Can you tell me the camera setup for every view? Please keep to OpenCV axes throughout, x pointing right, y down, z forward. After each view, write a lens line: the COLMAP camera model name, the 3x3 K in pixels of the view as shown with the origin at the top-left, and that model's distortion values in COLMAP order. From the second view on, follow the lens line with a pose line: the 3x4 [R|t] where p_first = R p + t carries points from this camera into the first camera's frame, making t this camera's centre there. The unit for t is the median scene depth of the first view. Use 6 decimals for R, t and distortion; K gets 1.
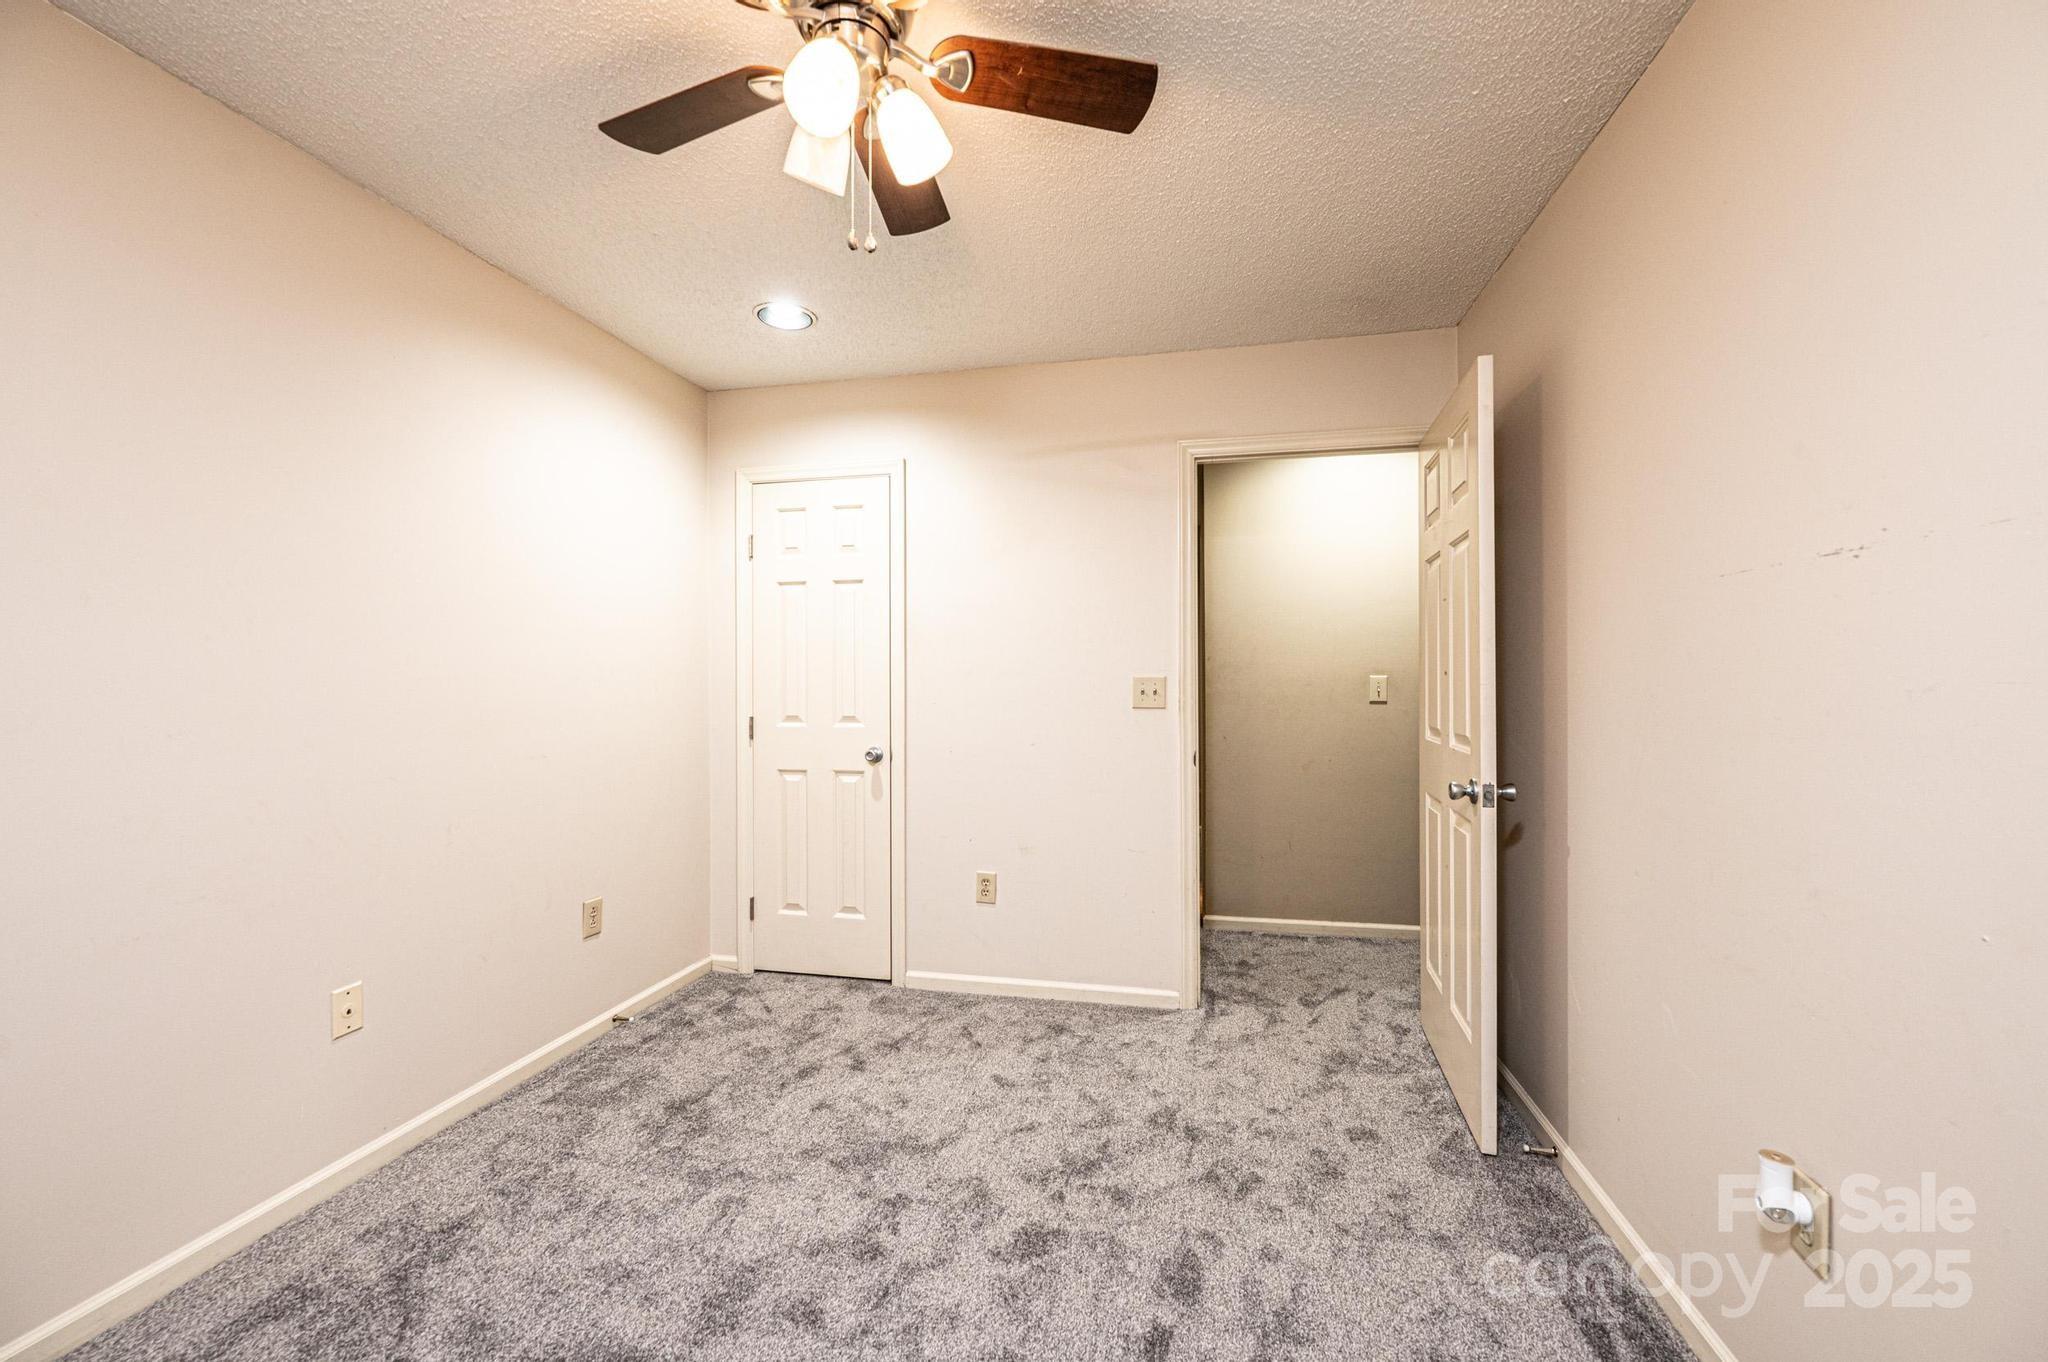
lens RADIAL K [[805.2, 0, 1024.0], [0, 805.2, 681.0], [0, 0, 1]] dist [0.000747, 0.000320]
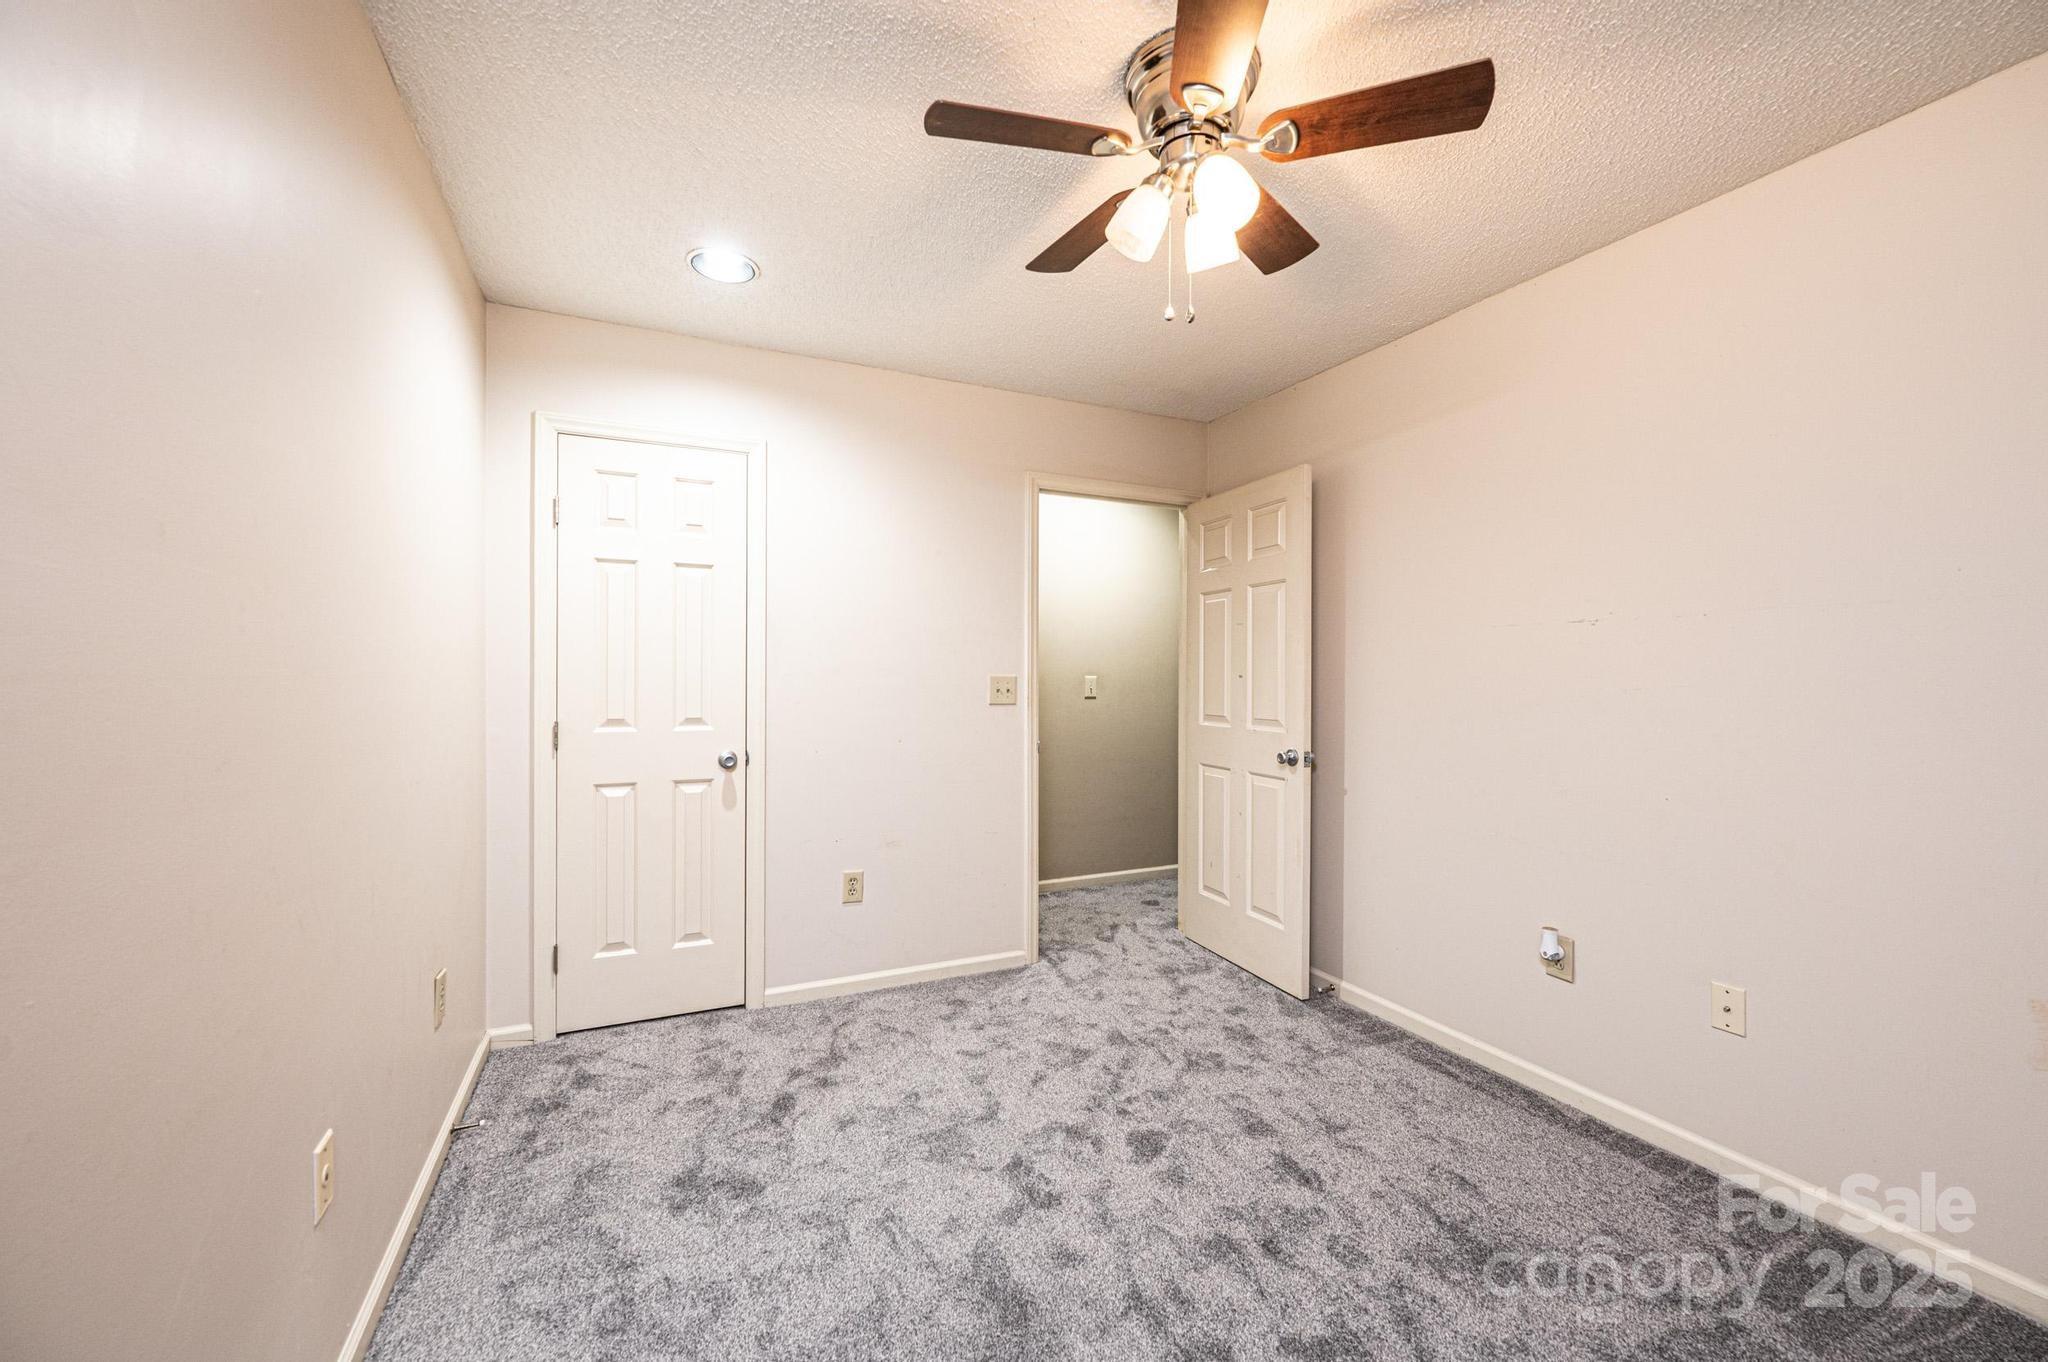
lens RADIAL K [[805.2, 0, 1024.0], [0, 805.2, 681.0], [0, 0, 1]] dist [0.000747, 0.000320]
pose [[0.799704, 0.004356, 0.600378, -0.519094], [-0.008351, 0.999958, 0.003868, -0.003861], [-0.600336, -0.008107, 0.799707, 0.085459]]
